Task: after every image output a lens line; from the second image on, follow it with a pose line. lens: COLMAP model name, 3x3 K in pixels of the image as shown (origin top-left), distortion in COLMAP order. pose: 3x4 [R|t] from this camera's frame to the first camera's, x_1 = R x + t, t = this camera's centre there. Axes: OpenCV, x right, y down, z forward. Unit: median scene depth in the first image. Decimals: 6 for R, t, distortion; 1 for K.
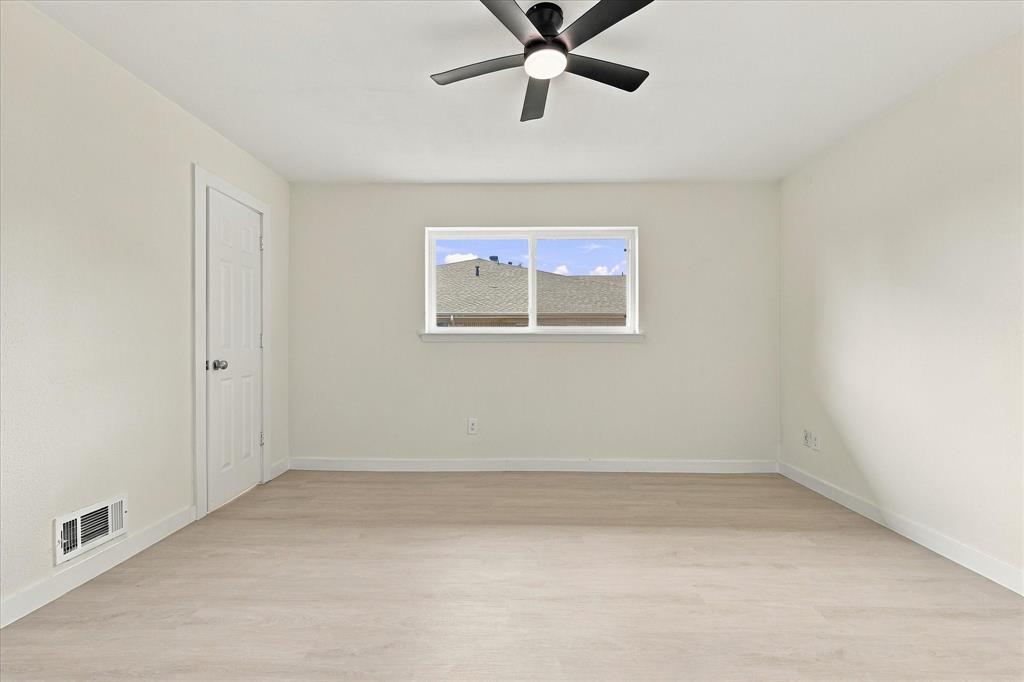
lens RADIAL K [[449.0, 0, 516.6], [0, 449.0, 339.3], [0, 0, 1]] dist [0.004842, -0.000033]
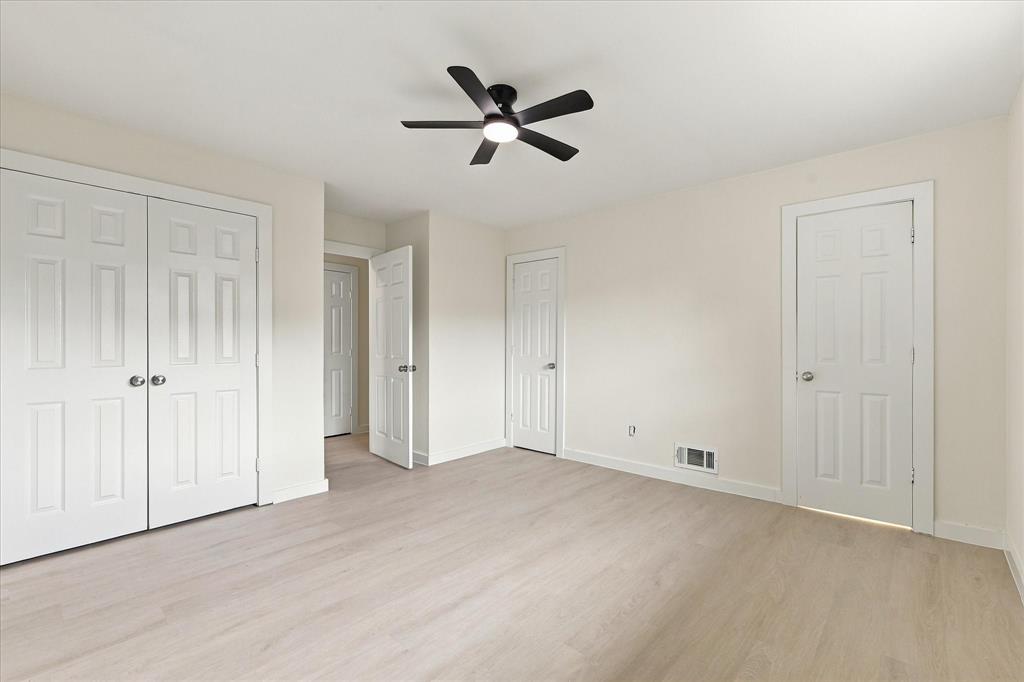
lens RADIAL K [[452.2, 0, 512.8], [0, 452.2, 344.8], [0, 0, 1]] dist [0.008179, 0.000056]
pose [[-0.662672, -0.002007, -0.748907, 0.595834], [0.001656, 0.999990, -0.004145, -0.014203], [0.748908, -0.003987, -0.662662, 1.136681]]
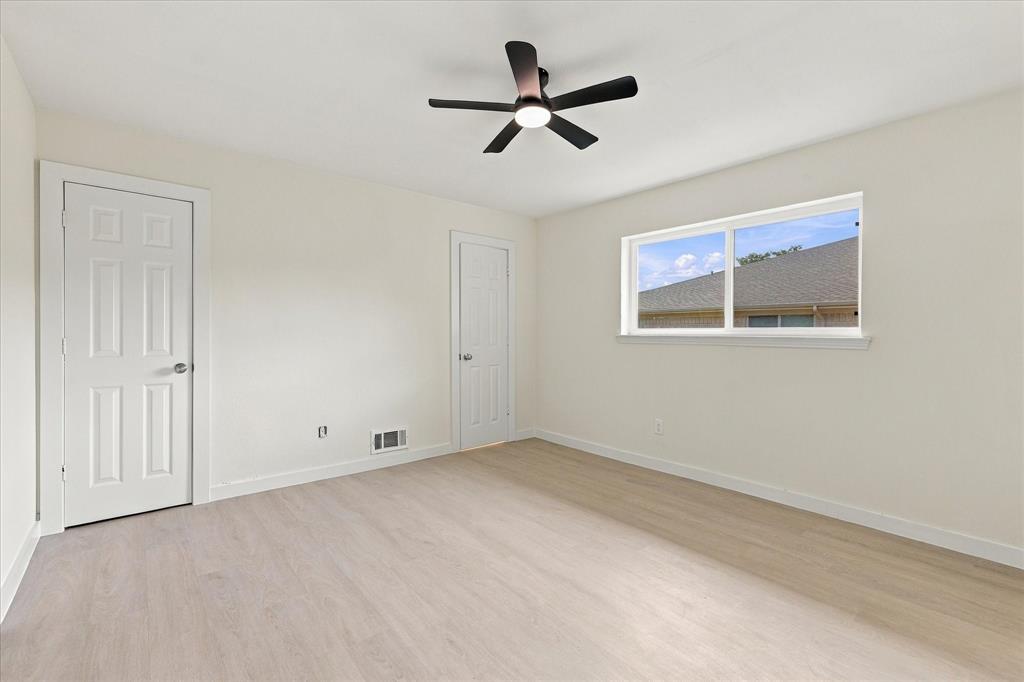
lens RADIAL K [[449.0, 0, 516.6], [0, 449.0, 339.3], [0, 0, 1]] dist [0.004842, -0.000033]
pose [[0.654576, 0.012383, -0.755894, 0.579268], [0.001061, 0.999850, 0.017298, -0.028600], [0.755995, -0.012124, 0.654465, 0.117091]]
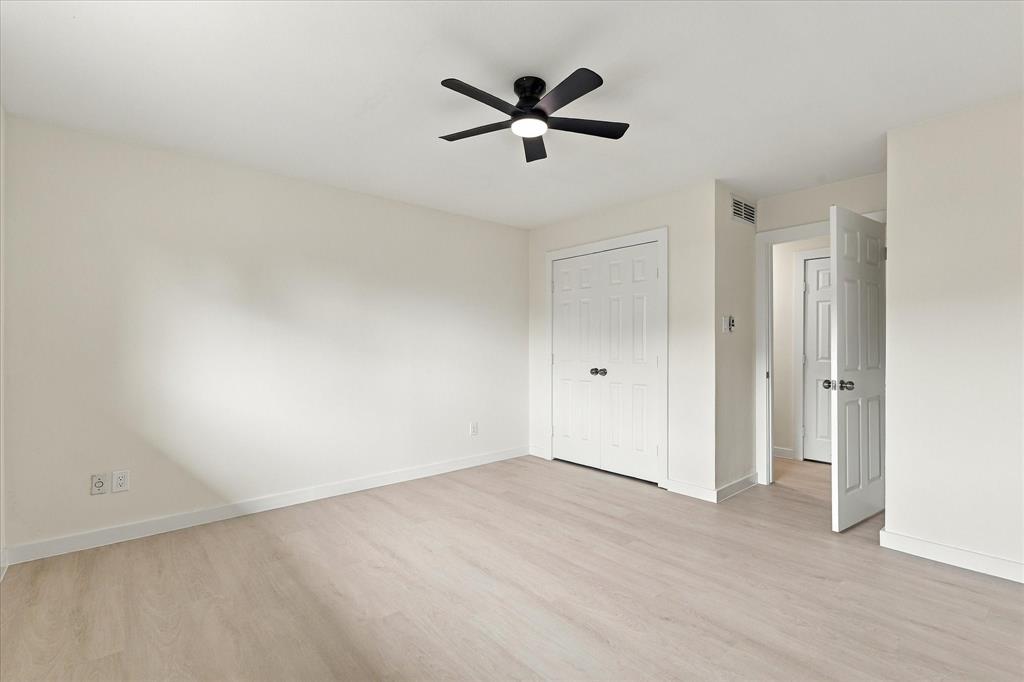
lens RADIAL K [[470.8, 0, 517.1], [0, 470.8, 340.8], [0, 0, 1]] dist [0.001136, -0.000195]
pose [[-0.662371, 0.003607, 0.749167, -0.517078], [-0.003681, 0.999961, -0.008069, -0.030056], [-0.749167, -0.008103, -0.662332, 1.137398]]
